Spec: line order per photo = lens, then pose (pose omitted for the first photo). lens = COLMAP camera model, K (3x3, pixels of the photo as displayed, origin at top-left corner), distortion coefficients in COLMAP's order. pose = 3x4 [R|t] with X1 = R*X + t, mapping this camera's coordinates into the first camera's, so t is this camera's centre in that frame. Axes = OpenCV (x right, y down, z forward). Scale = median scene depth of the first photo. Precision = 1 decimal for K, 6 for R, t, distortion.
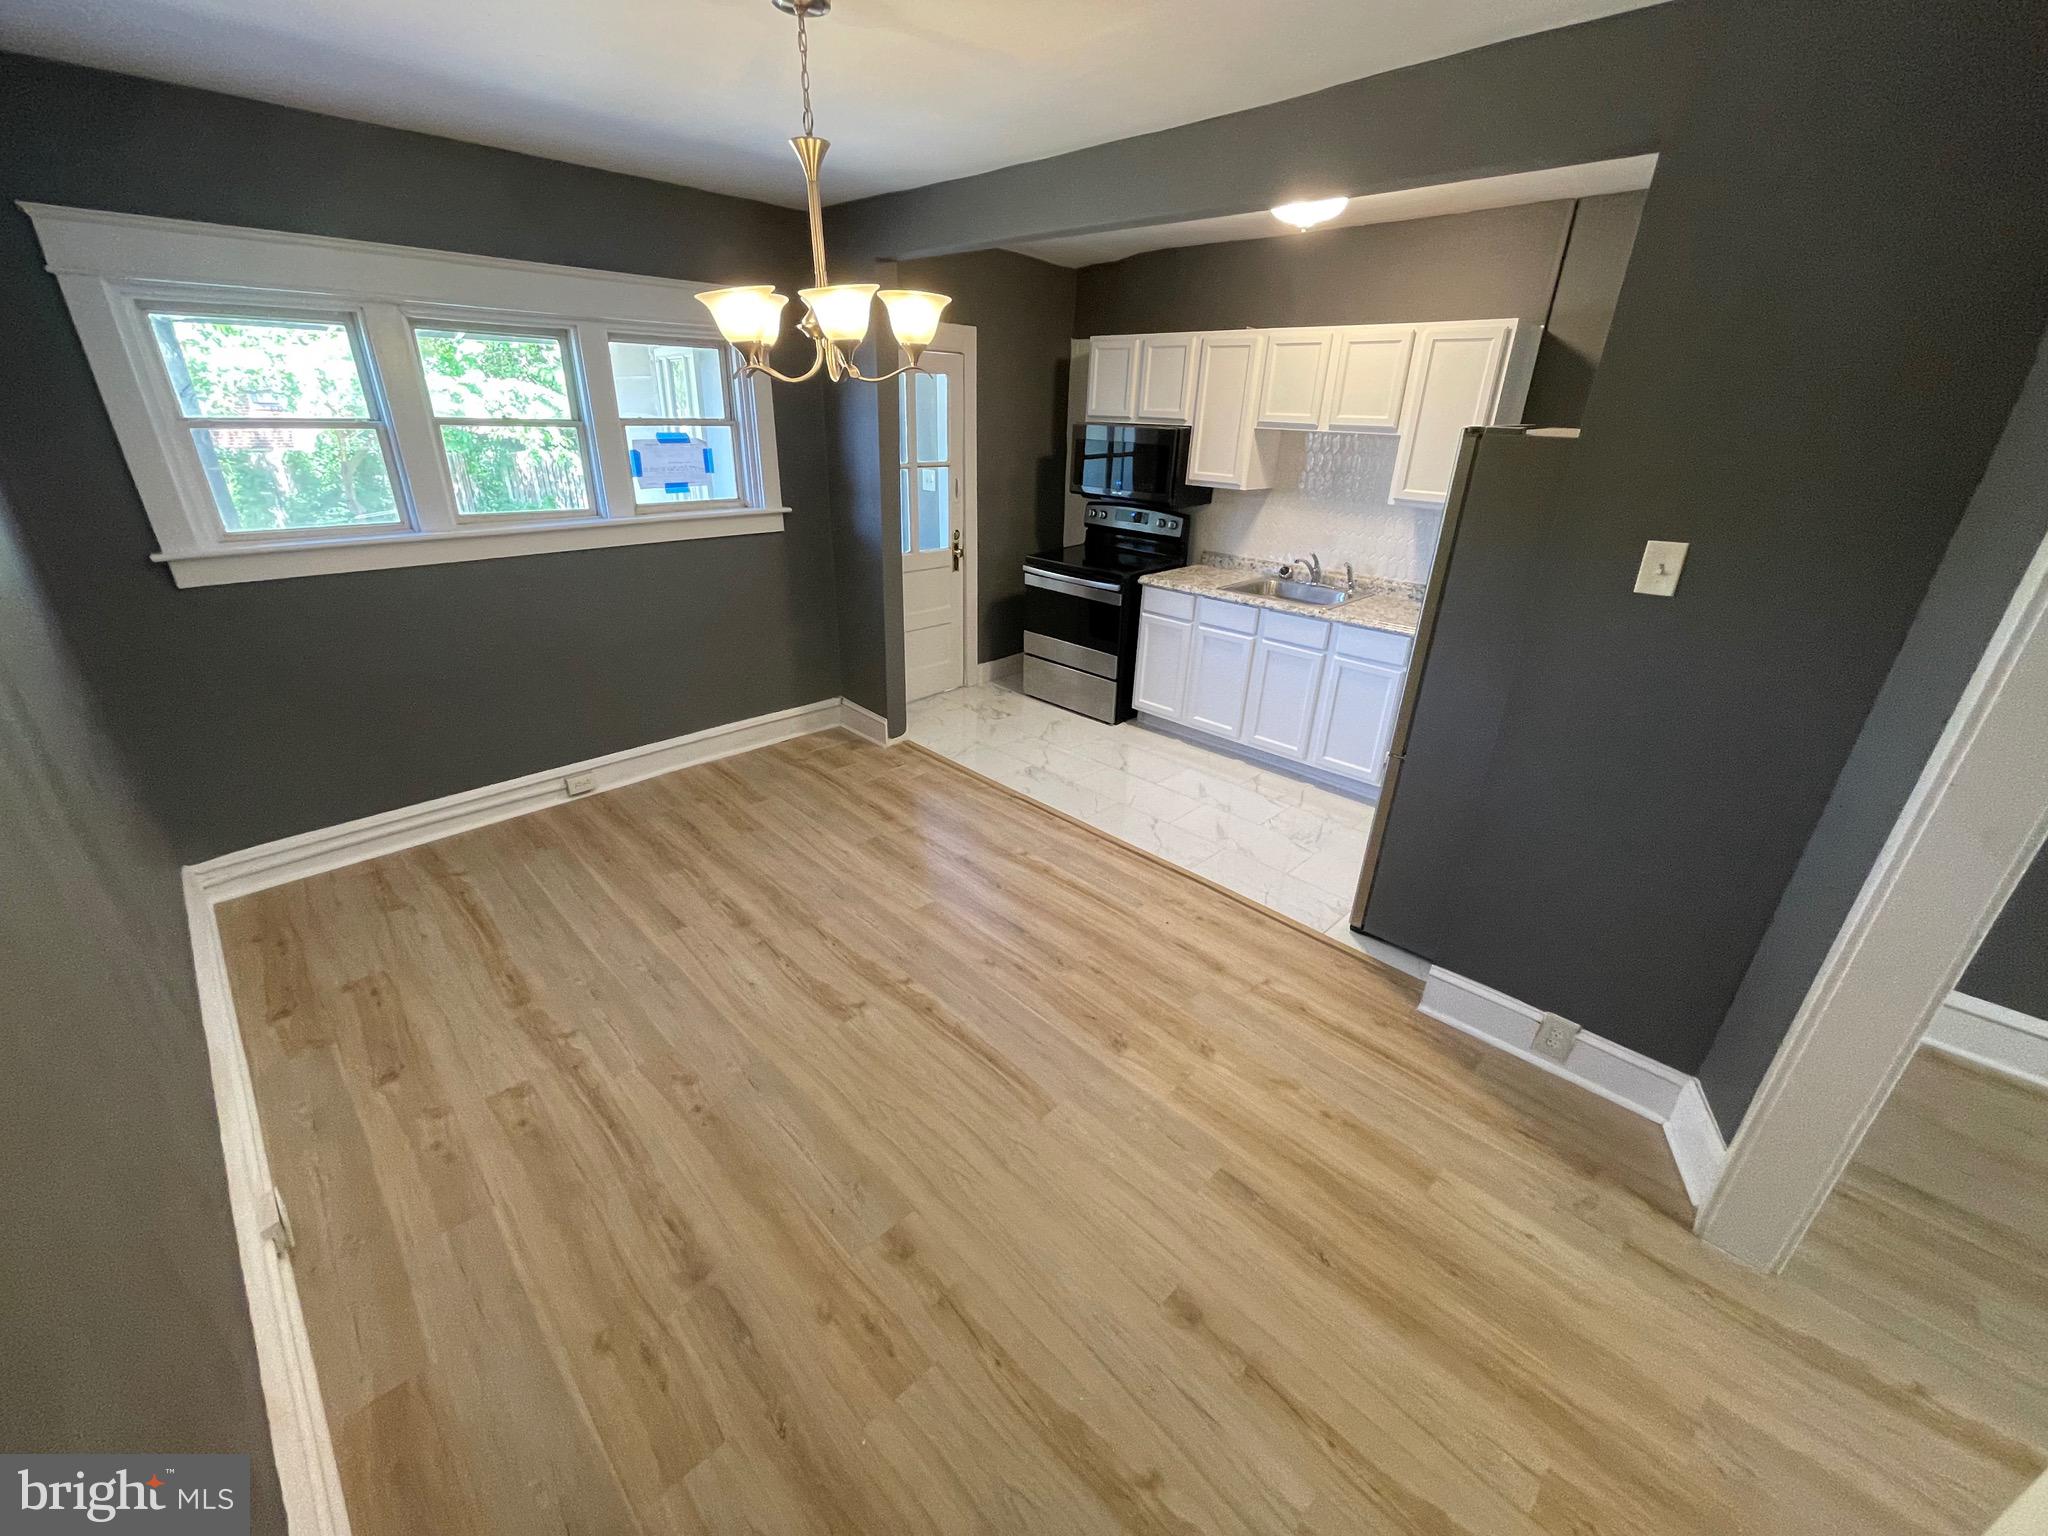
lens RADIAL K [[830.2, 0, 1024.6], [0, 830.2, 772.9], [0, 0, 1]] dist [0.000027, 0.000102]
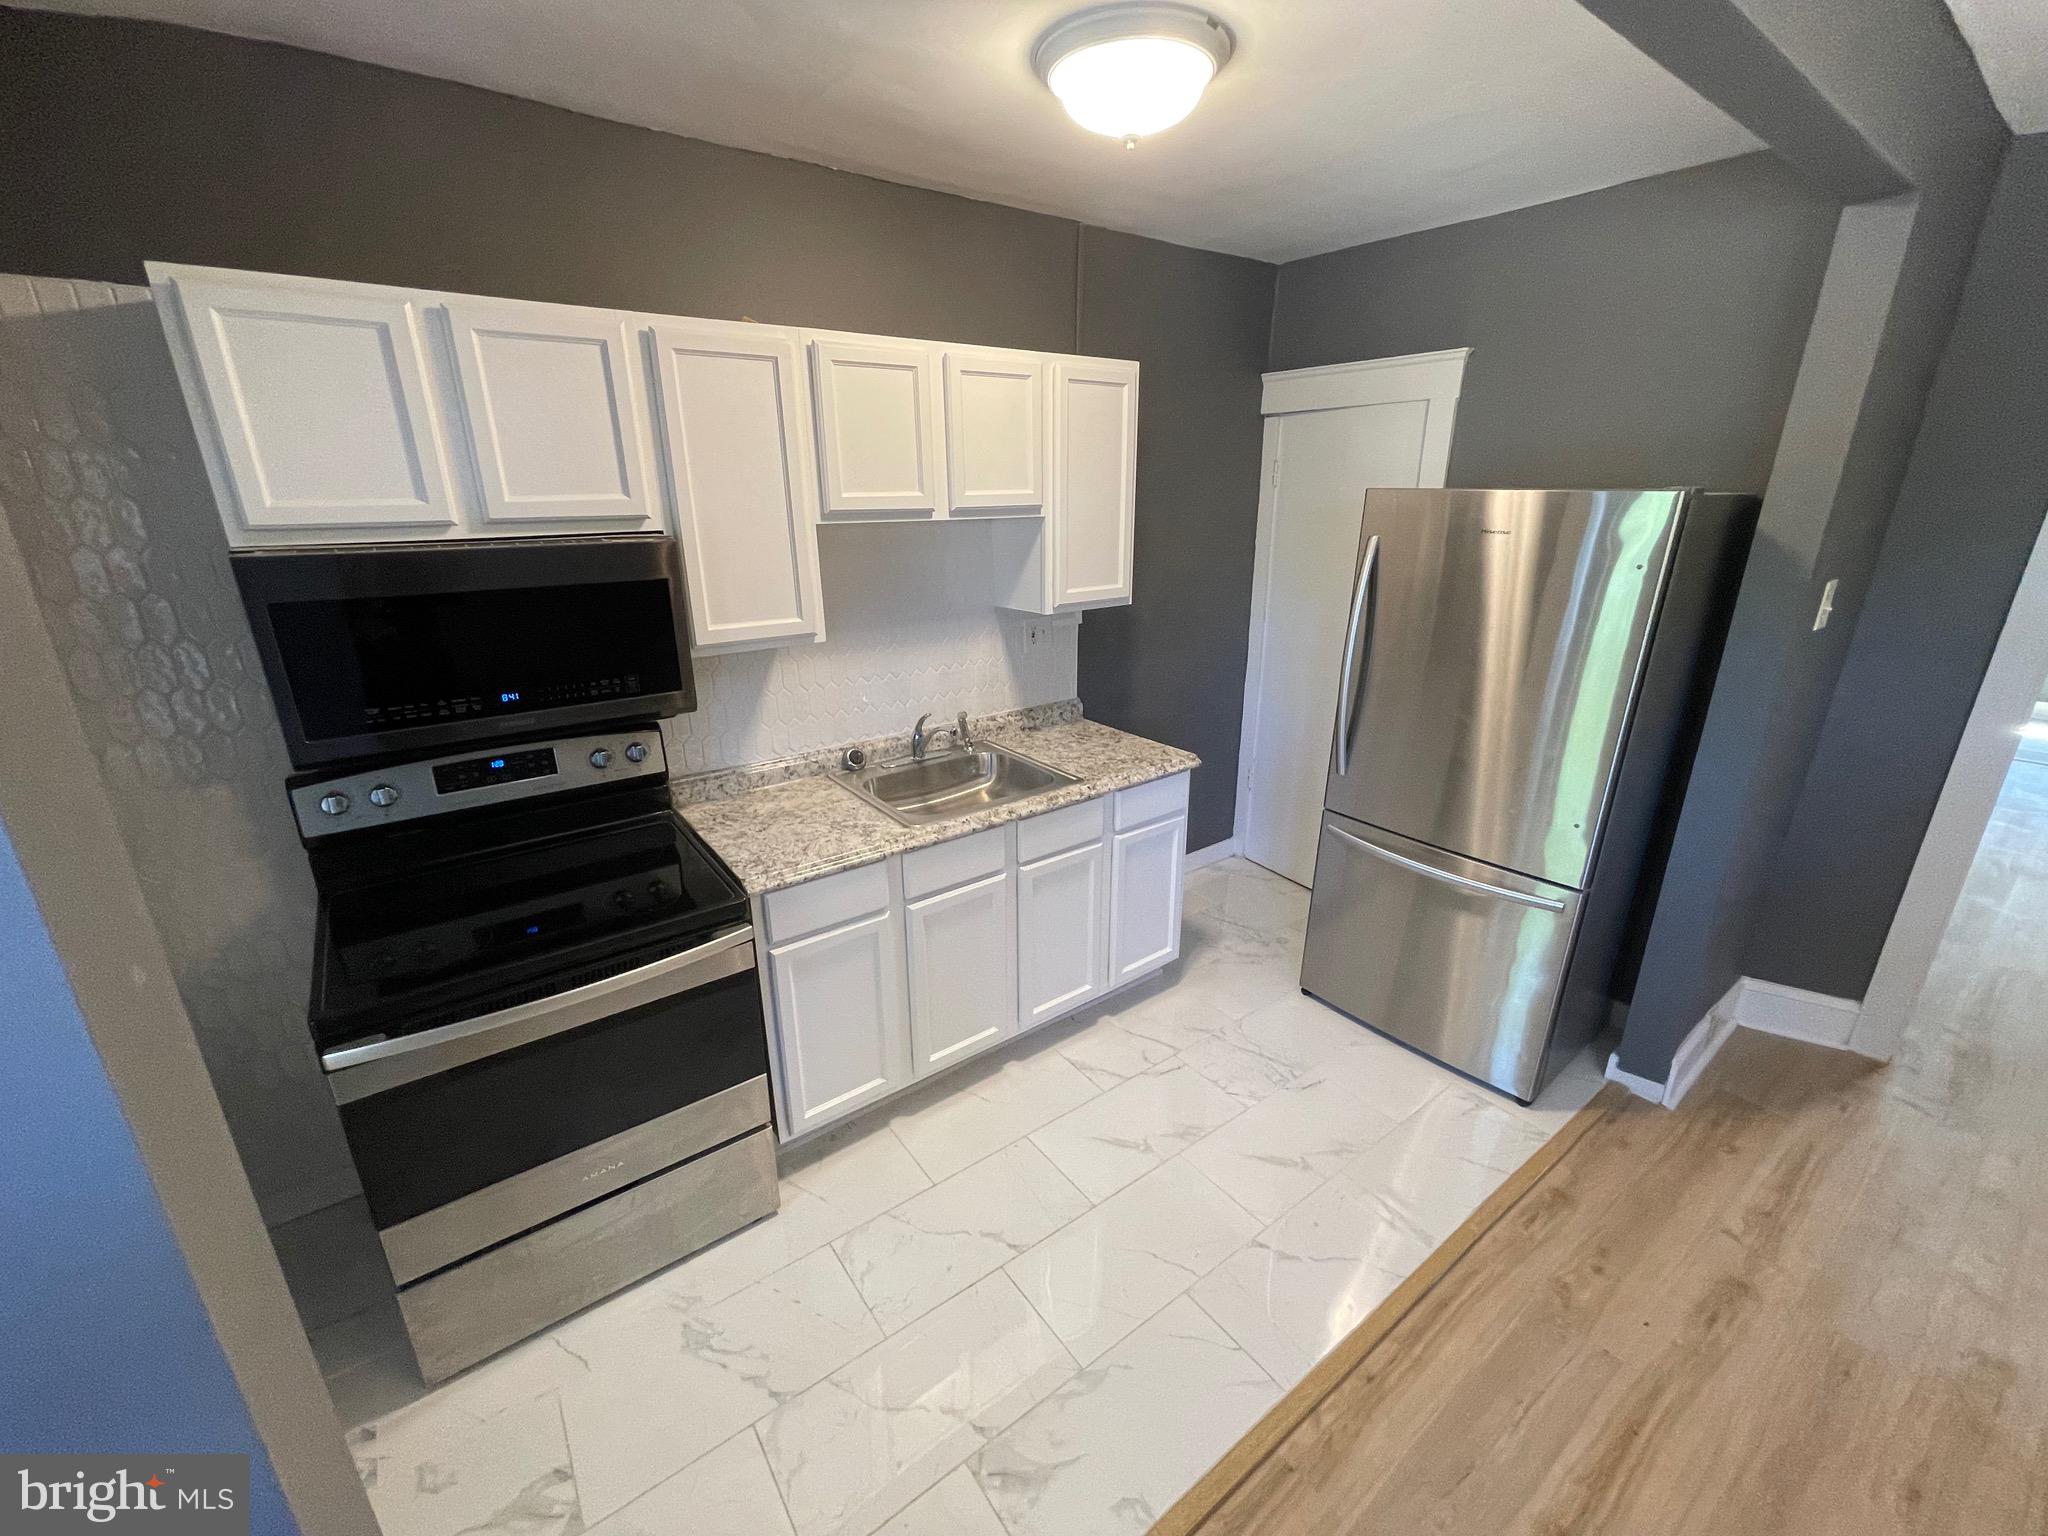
lens RADIAL K [[830.2, 0, 1026.9], [0, 830.2, 764.3], [0, 0, 1]] dist [0.000027, 0.000102]
pose [[0.146821, -0.341969, 0.928171, -0.265197], [0.406733, 0.876215, 0.258489, -0.435527], [-0.901672, 0.339566, 0.267737, 0.954046]]
